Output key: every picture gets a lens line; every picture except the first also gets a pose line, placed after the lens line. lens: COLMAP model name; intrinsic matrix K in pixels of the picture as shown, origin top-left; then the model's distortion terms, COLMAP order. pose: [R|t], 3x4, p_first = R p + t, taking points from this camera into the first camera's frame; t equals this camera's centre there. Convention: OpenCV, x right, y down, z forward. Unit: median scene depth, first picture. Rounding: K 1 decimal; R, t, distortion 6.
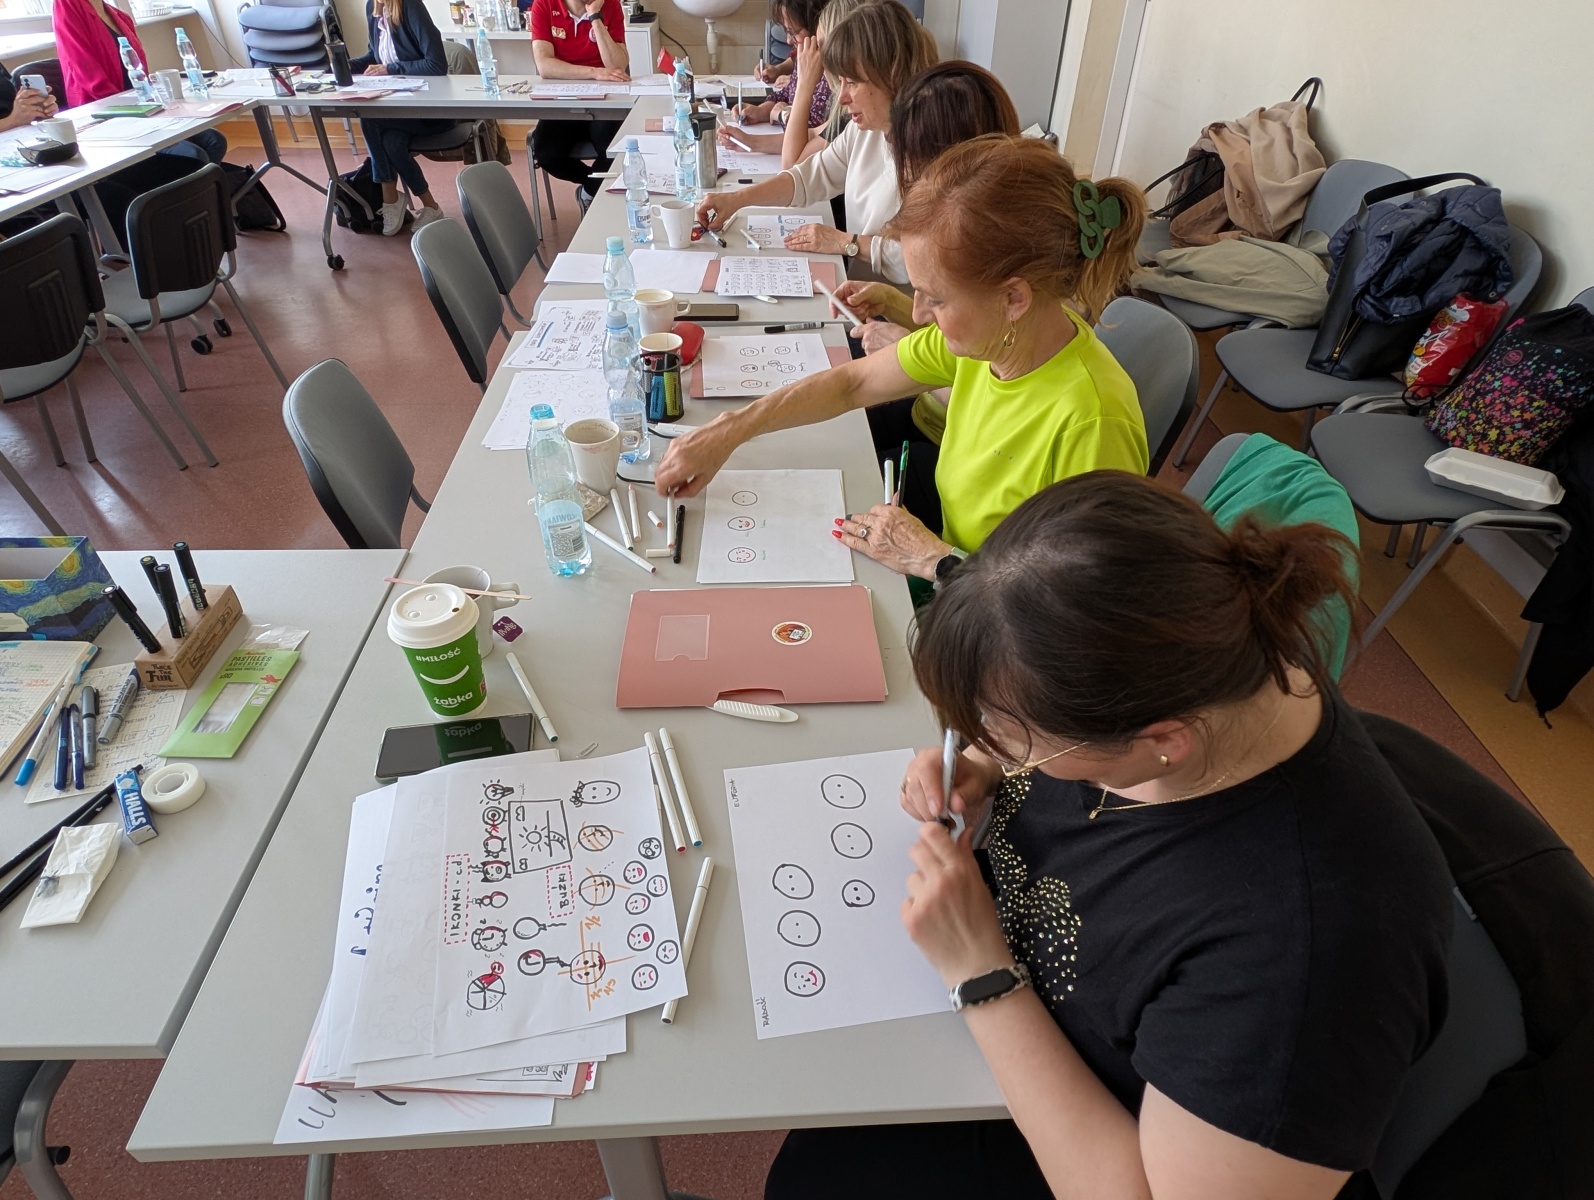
lens RADIAL K [[683.6, 0, 797.0], [0, 683.6, 600.0], [0, 0, 1]] dist [-0.039141, 0.000373]
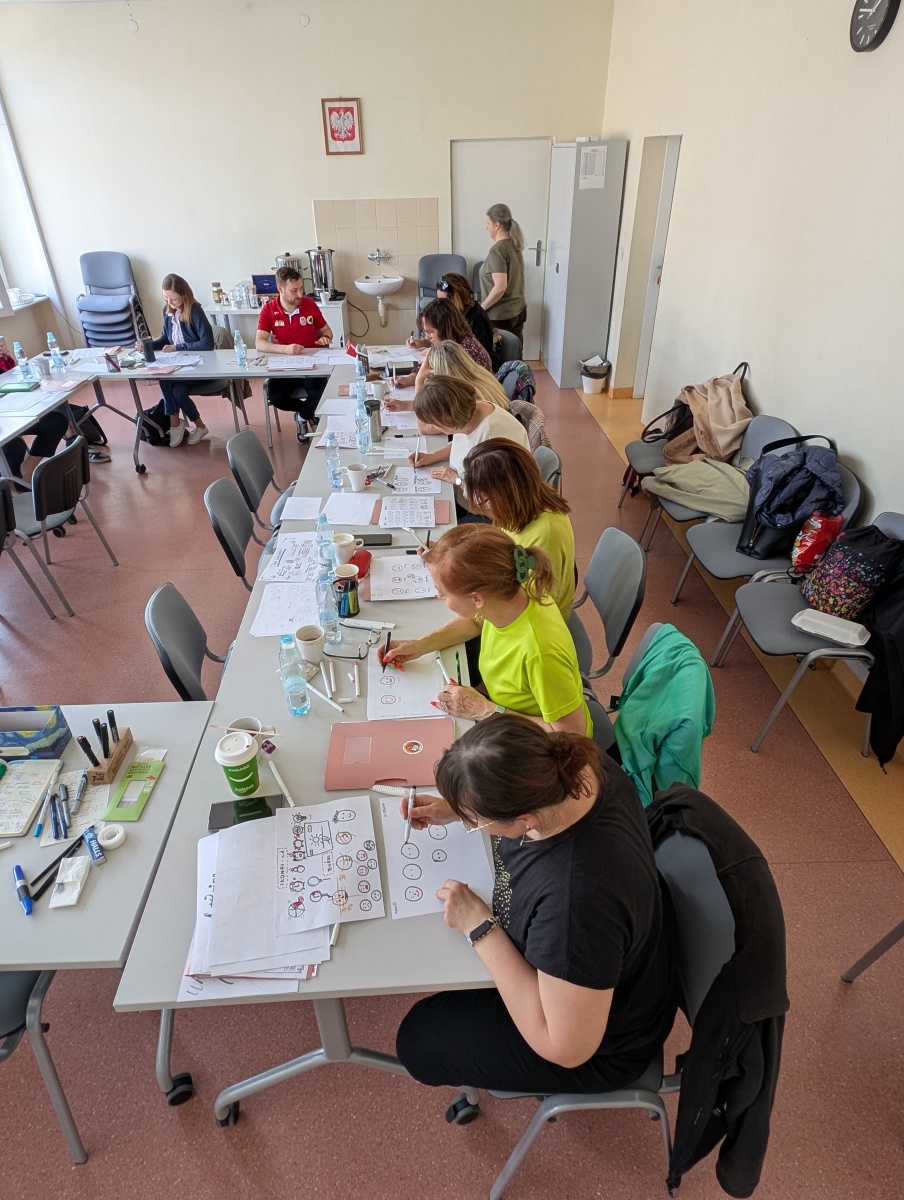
lens RADIAL K [[514.6, 0, 443.8], [0, 514.6, 596.6], [0, 0, 1]] dist [-0.039141, 0.000373]
pose [[0.999497, -0.026114, -0.018021, 0.074827], [0.023748, 0.992377, -0.120929, -0.125831], [0.021041, 0.120440, 0.992498, -0.320654]]
